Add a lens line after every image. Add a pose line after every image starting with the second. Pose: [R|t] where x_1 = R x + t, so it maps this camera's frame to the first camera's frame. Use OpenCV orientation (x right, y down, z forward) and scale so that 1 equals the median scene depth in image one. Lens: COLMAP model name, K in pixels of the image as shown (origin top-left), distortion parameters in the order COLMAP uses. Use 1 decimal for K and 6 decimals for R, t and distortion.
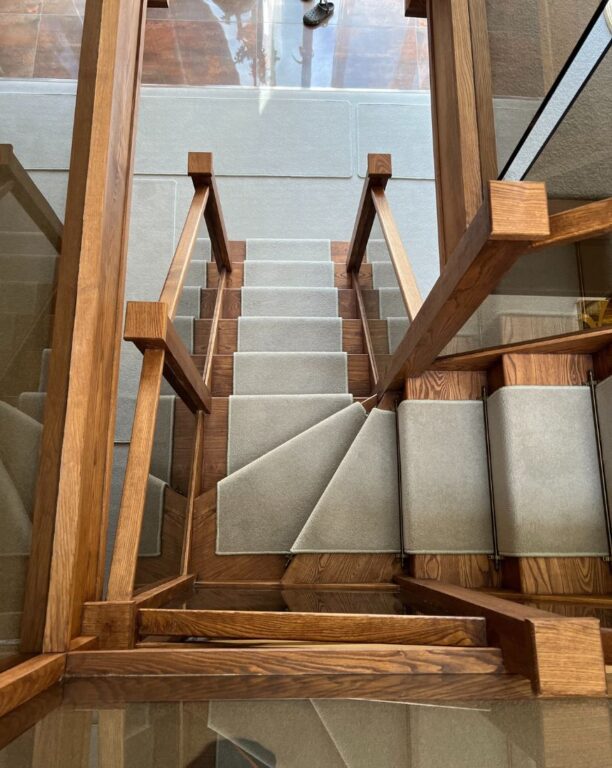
lens RADIAL K [[615.0, 0, 303.0], [0, 615.0, 379.4], [0, 0, 1]] dist [0.036236, -0.011845]
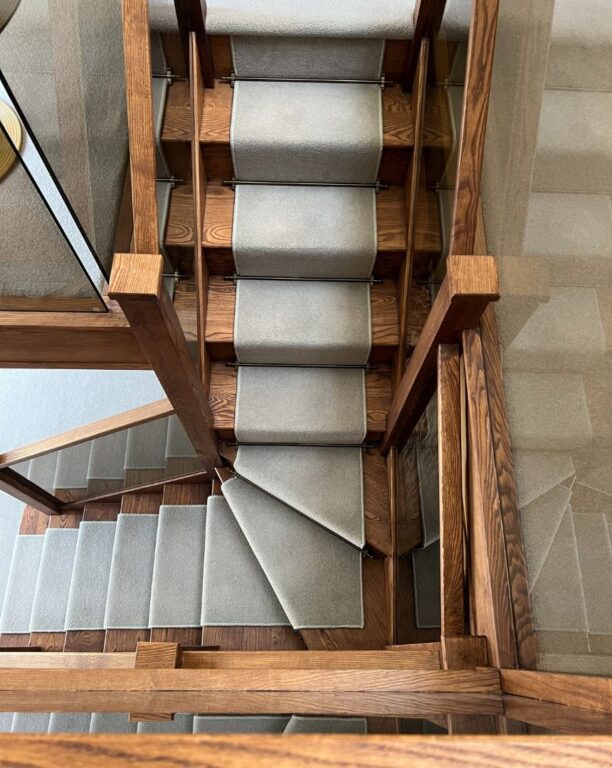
lens RADIAL K [[615.0, 0, 303.0], [0, 615.0, 379.4], [0, 0, 1]] dist [0.036236, -0.011845]
pose [[0.013578, -0.929675, 0.368131, -0.168620], [0.965378, 0.108105, 0.237401, -0.130376], [-0.260503, 0.352162, 0.898955, -0.066078]]
